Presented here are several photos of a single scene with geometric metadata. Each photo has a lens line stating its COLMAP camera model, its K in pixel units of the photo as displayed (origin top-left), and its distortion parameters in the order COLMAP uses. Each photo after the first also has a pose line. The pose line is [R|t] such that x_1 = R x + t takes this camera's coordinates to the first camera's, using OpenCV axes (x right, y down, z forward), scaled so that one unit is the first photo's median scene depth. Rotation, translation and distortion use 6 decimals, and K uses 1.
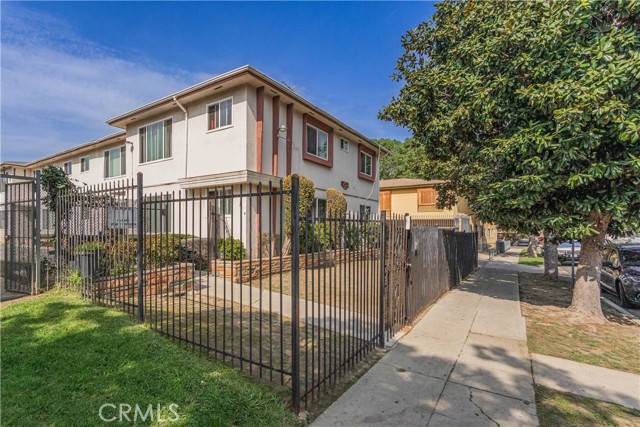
lens RADIAL K [[284.9, 0, 290.2], [0, 284.9, 227.9], [0, 0, 1]] dist [-0.005746, 0.000037]
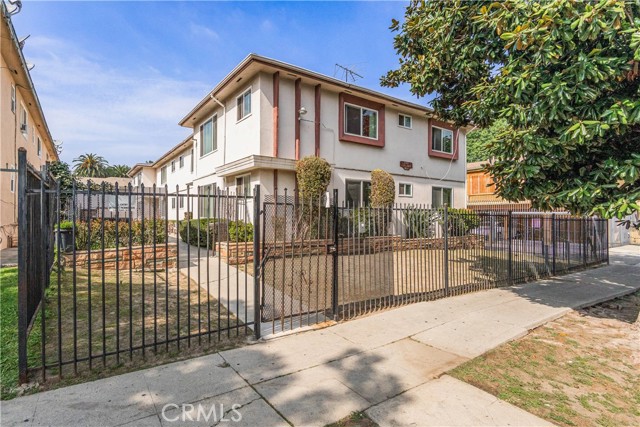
lens RADIAL K [[284.9, 0, 323.0], [0, 284.9, 213.2], [0, 0, 1]] dist [-0.005746, 0.000037]
pose [[0.948552, -0.009126, -0.316490, 0.356705], [0.005539, 0.999910, -0.012231, 0.016964], [0.316573, 0.009849, 0.948517, 0.095375]]
